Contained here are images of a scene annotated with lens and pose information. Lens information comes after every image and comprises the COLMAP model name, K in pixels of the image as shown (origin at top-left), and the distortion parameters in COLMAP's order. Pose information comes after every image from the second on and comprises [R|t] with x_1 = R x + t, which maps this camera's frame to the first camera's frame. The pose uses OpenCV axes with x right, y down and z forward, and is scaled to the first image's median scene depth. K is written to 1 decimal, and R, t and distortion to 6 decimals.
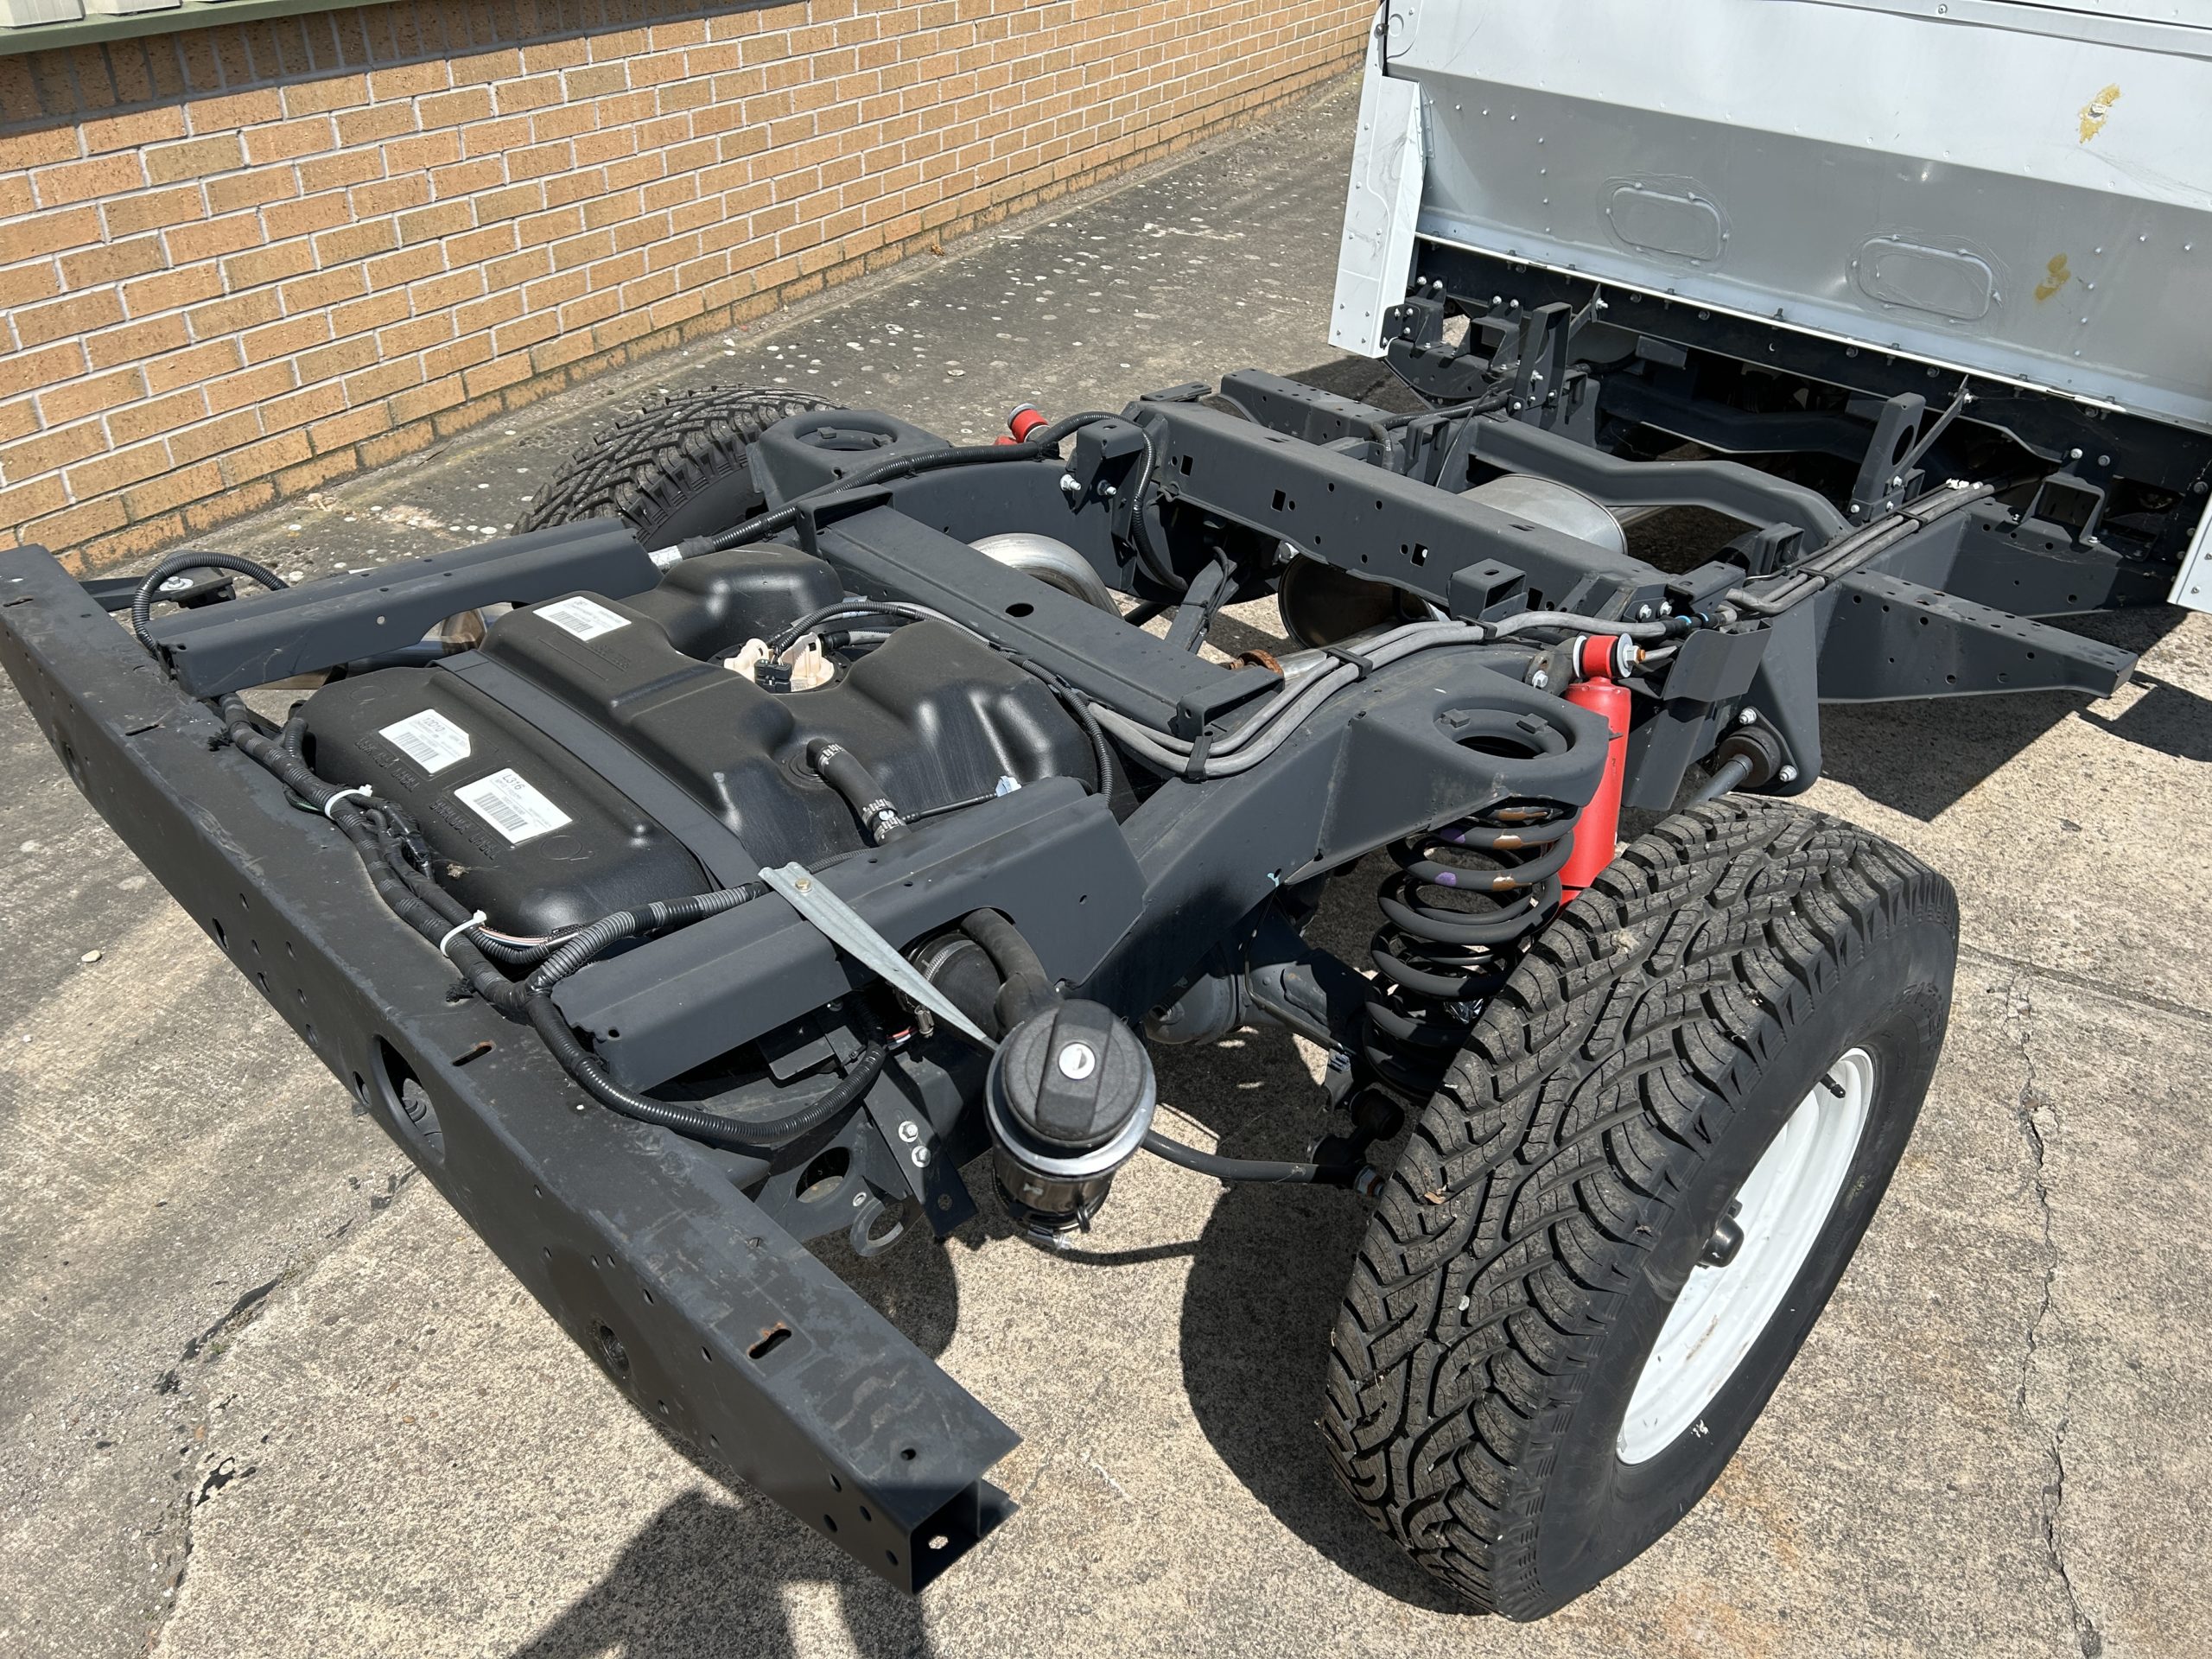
lens RADIAL K [[1661.2, 0, 1110.7], [0, 1661.2, 847.3], [0, 0, 1]] dist [0.057546, -0.058313]
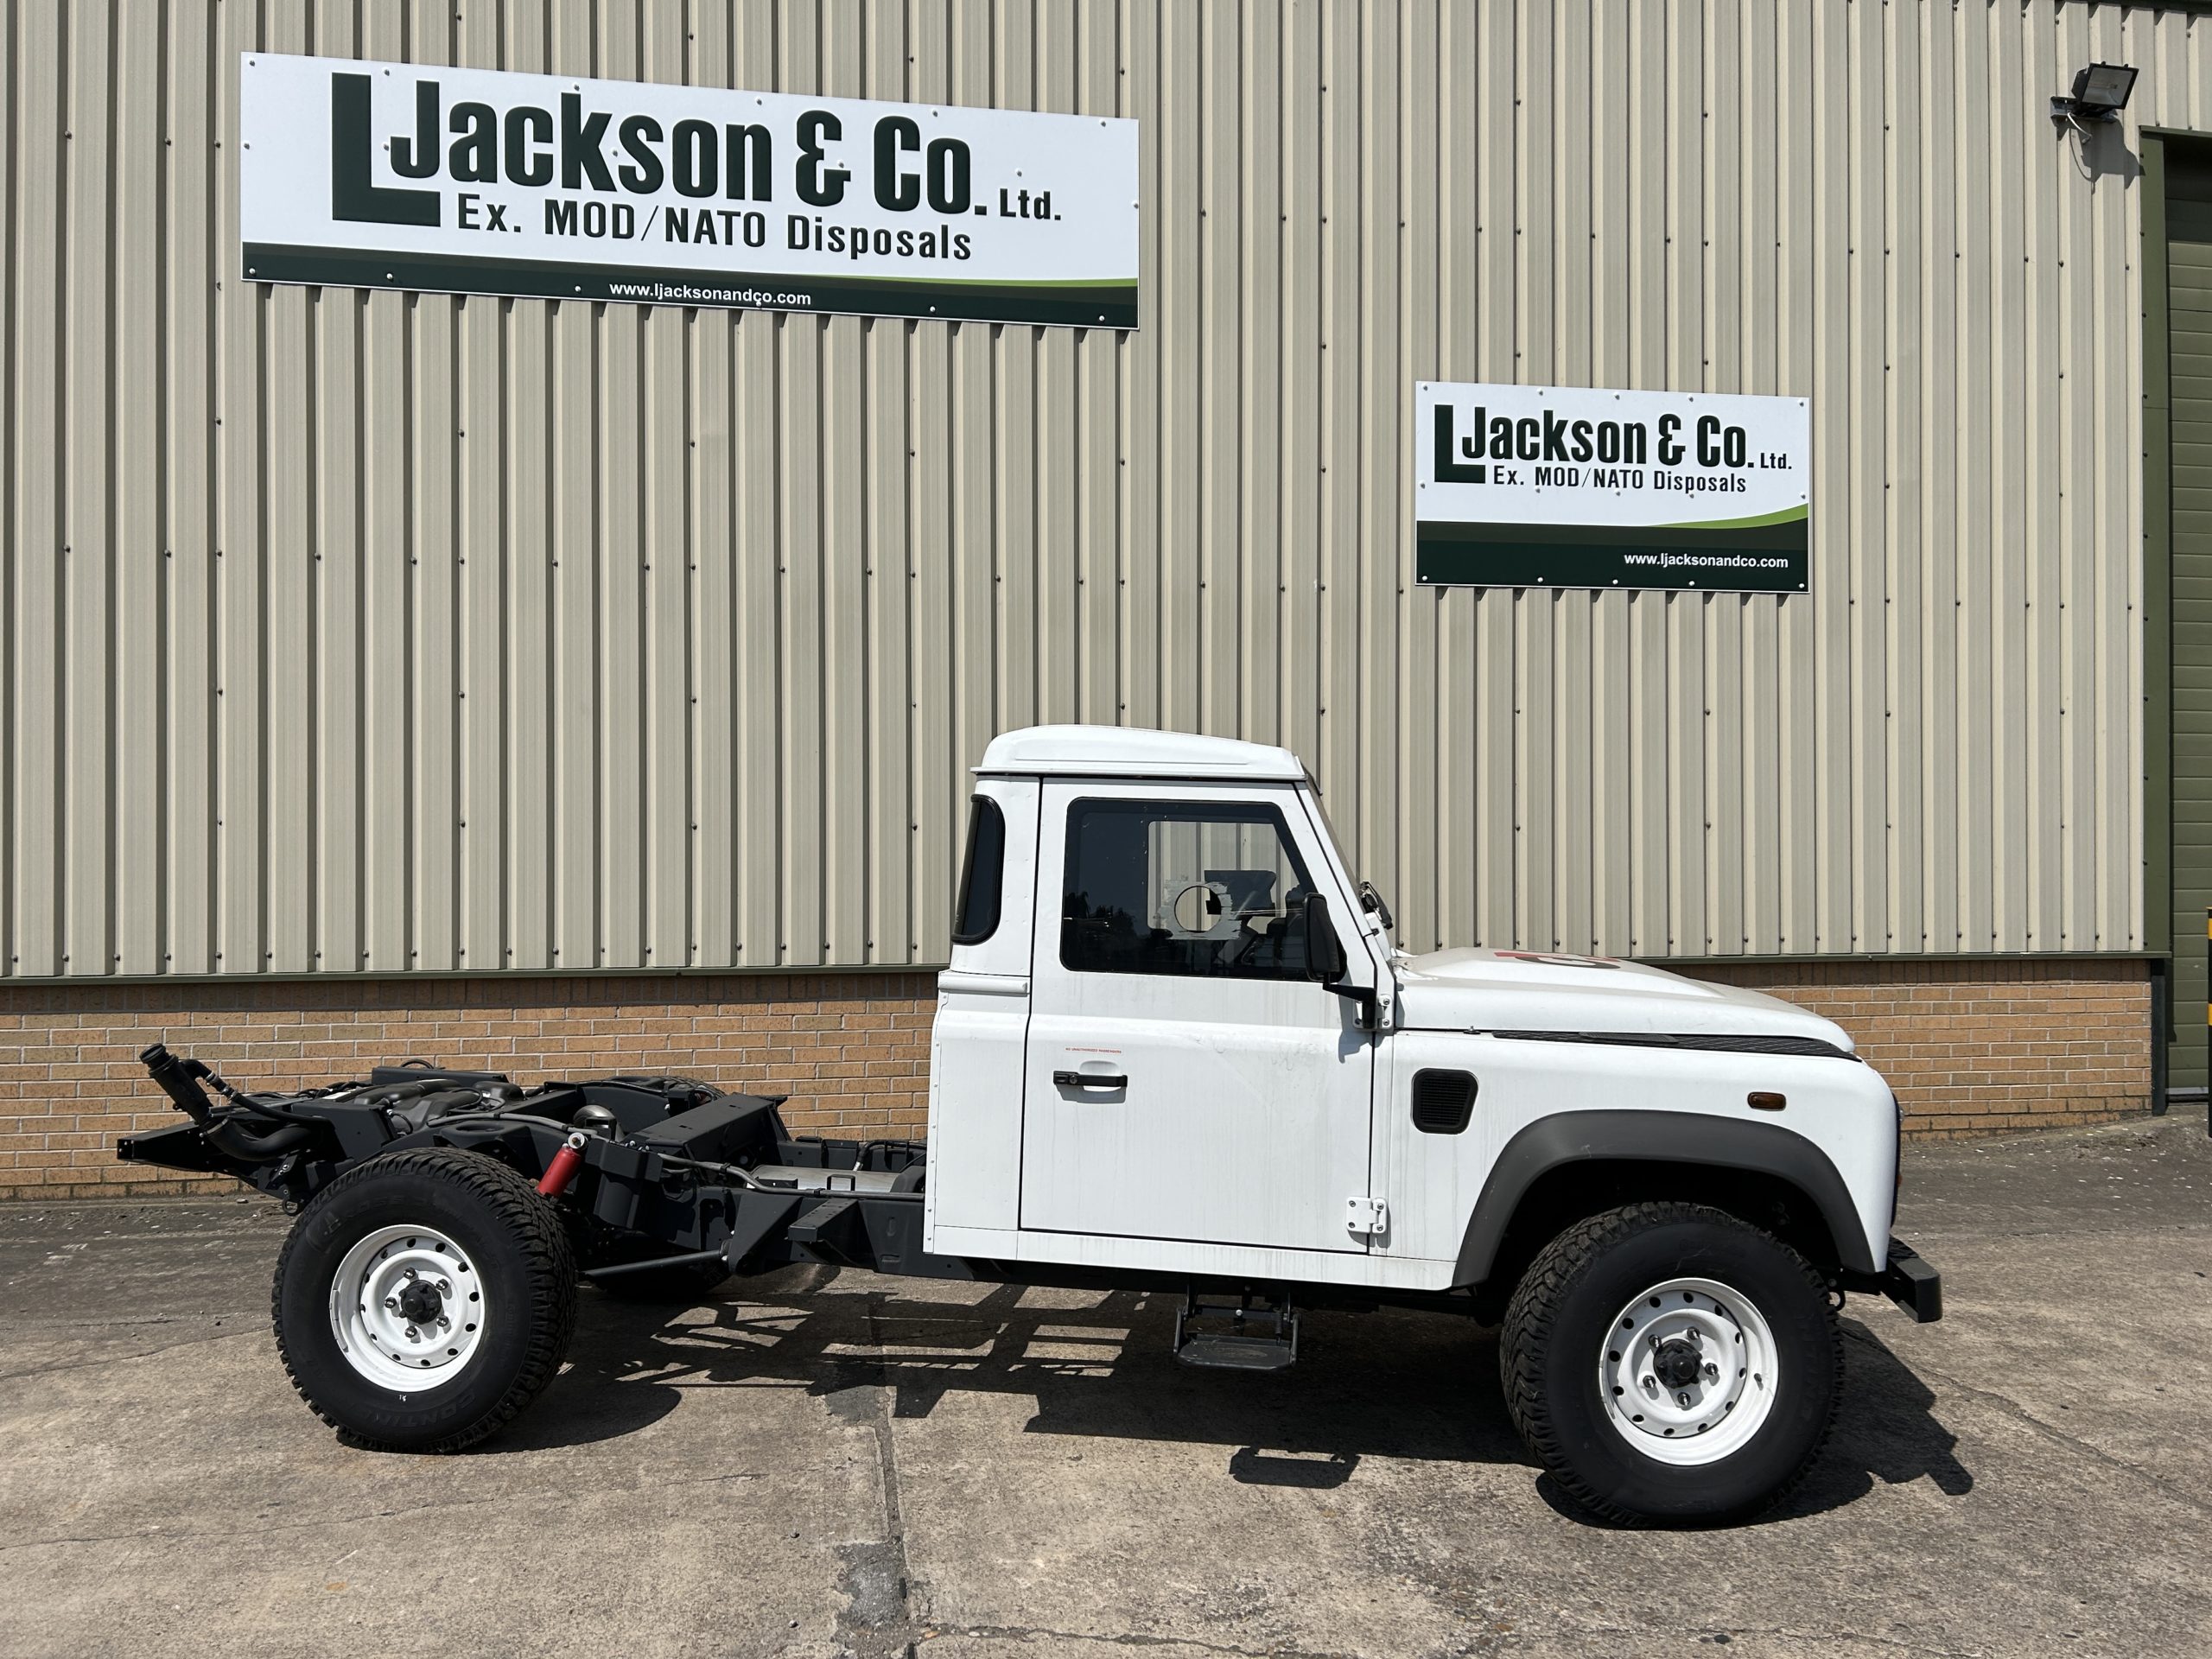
lens RADIAL K [[1661.2, 0, 1103.3], [0, 1661.2, 849.2], [0, 0, 1]] dist [0.057546, -0.058313]
pose [[0.594319, -0.033365, -0.803537, 1.650018], [-0.428821, 0.832109, -0.351720, 0.045274], [0.680366, 0.553607, 0.480231, 0.001758]]
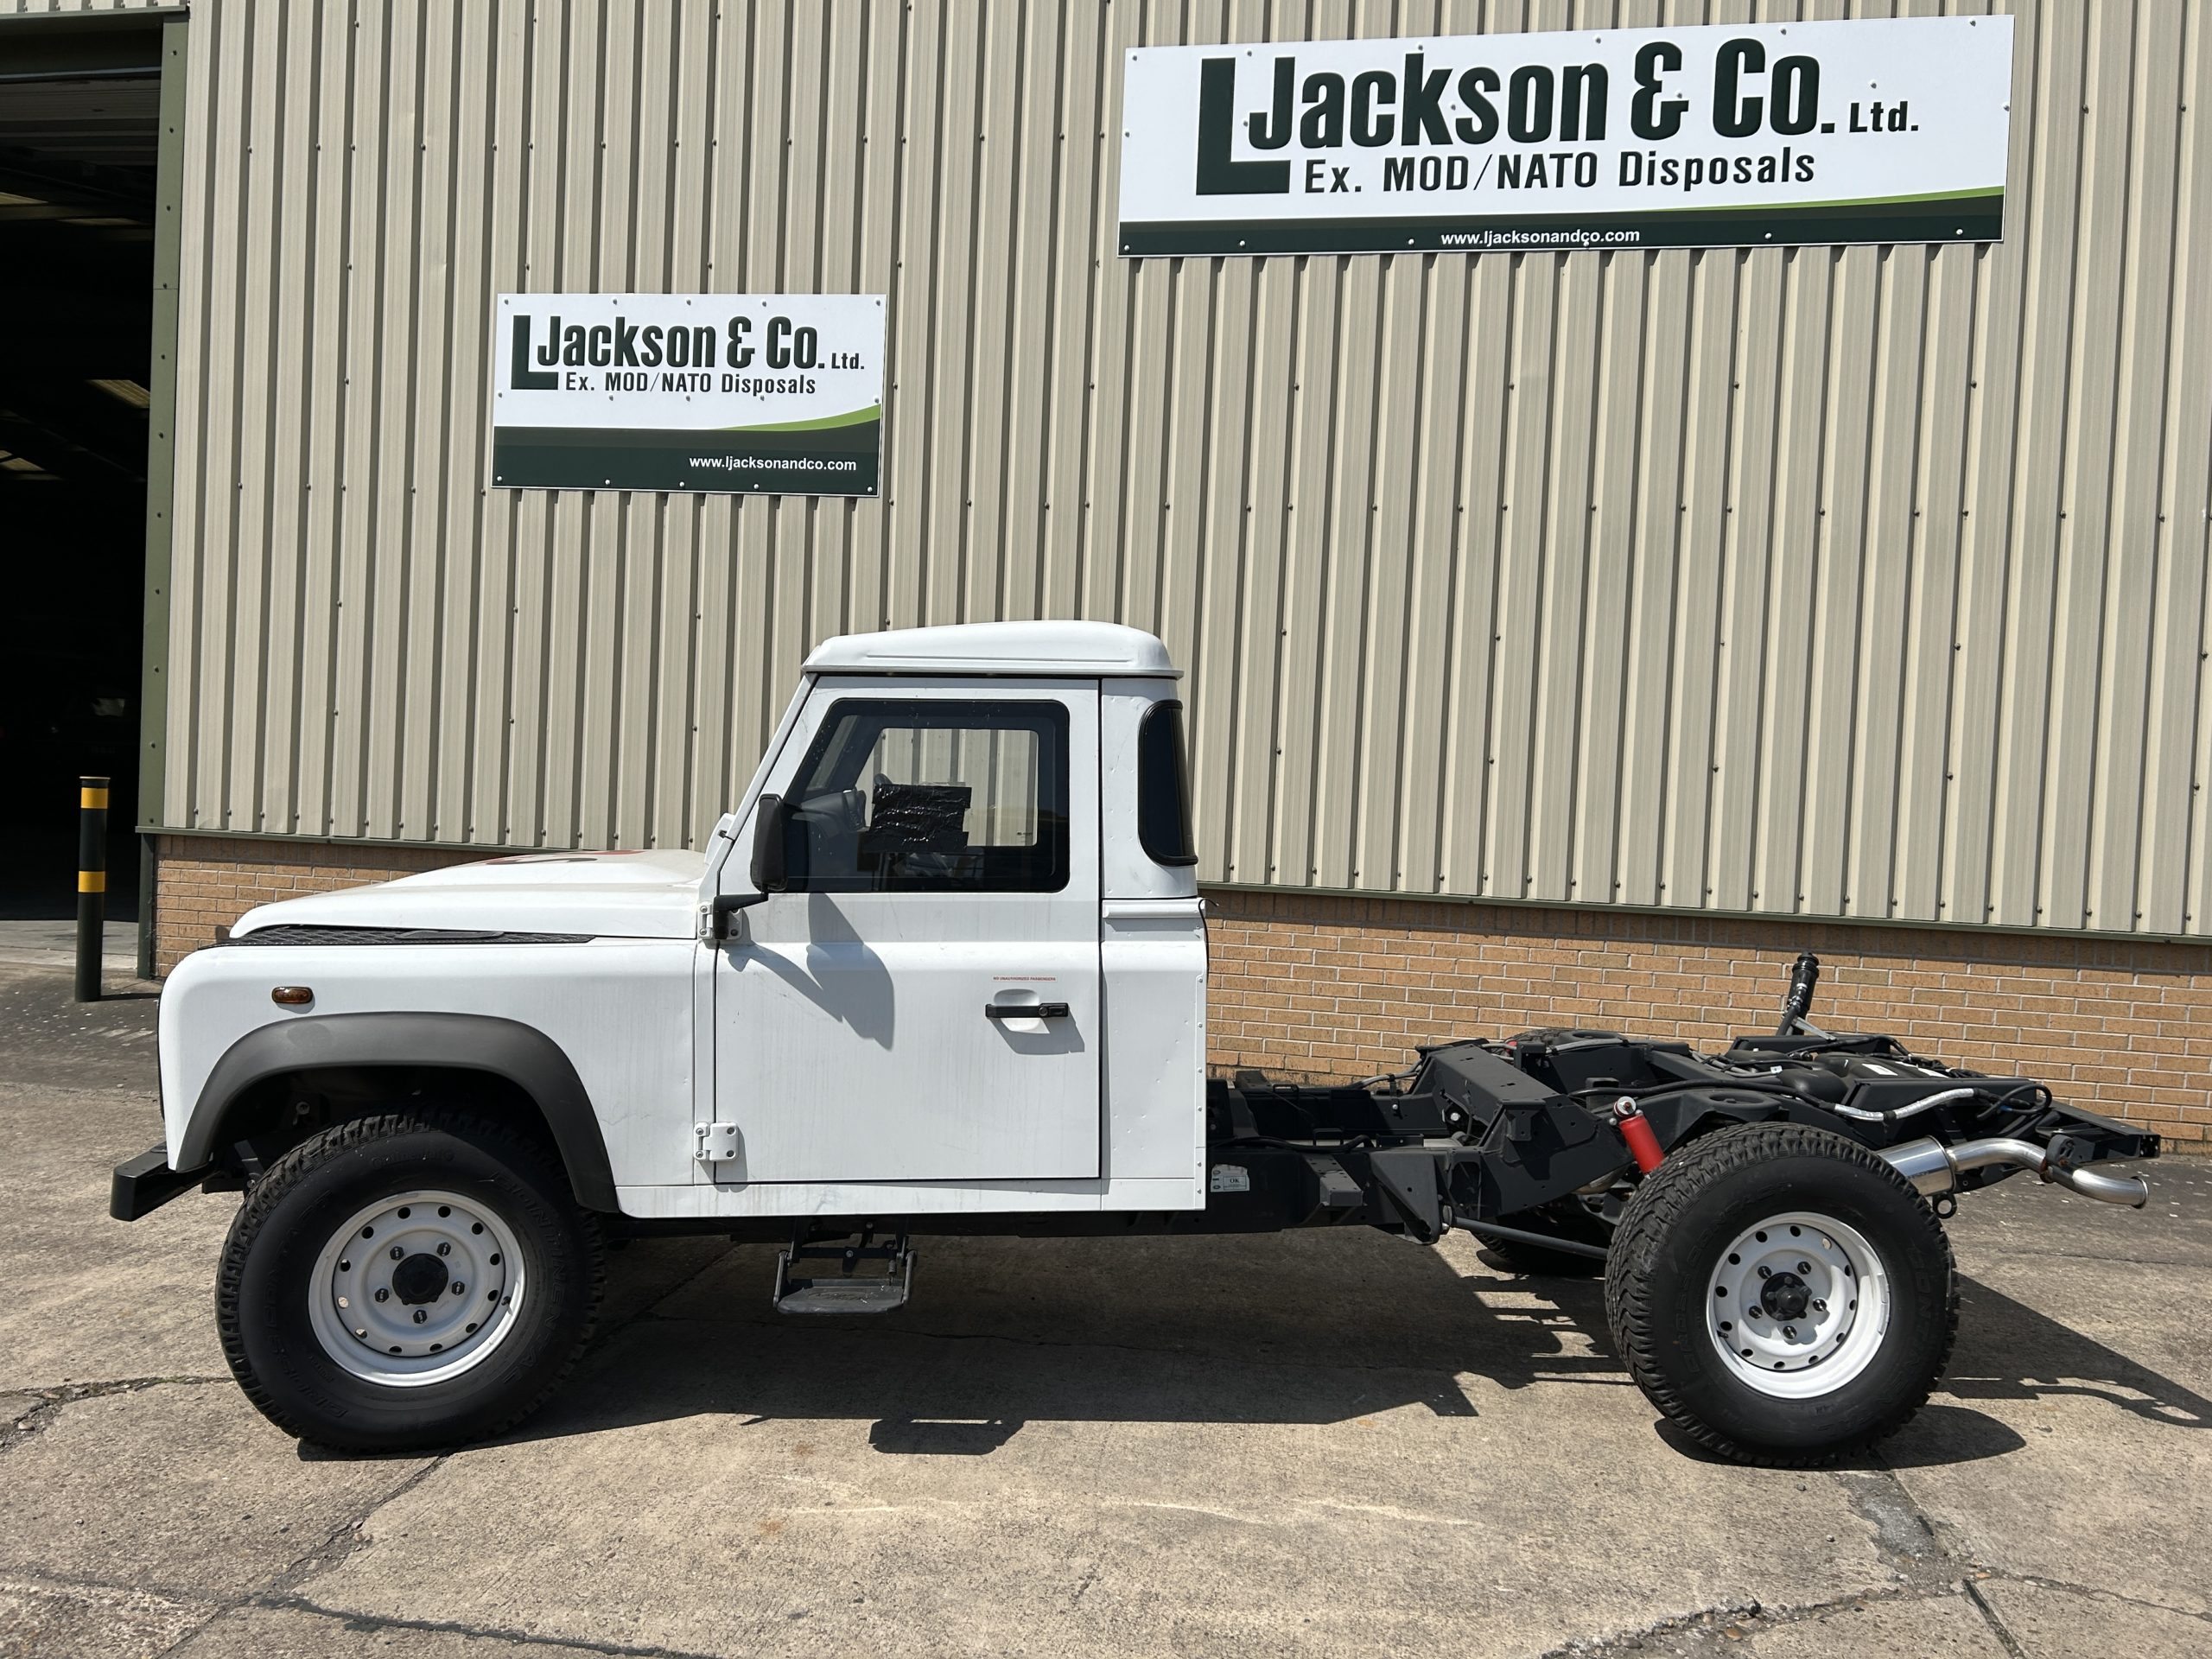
lens RADIAL K [[1661.2, 0, 1107.3], [0, 1661.2, 827.4], [0, 0, 1]] dist [0.057546, -0.058313]
pose [[0.297182, 0.010293, -0.954765, 1.568396], [-0.555790, 0.814943, -0.164211, 0.230572], [0.776389, 0.579450, 0.247907, -0.263149]]
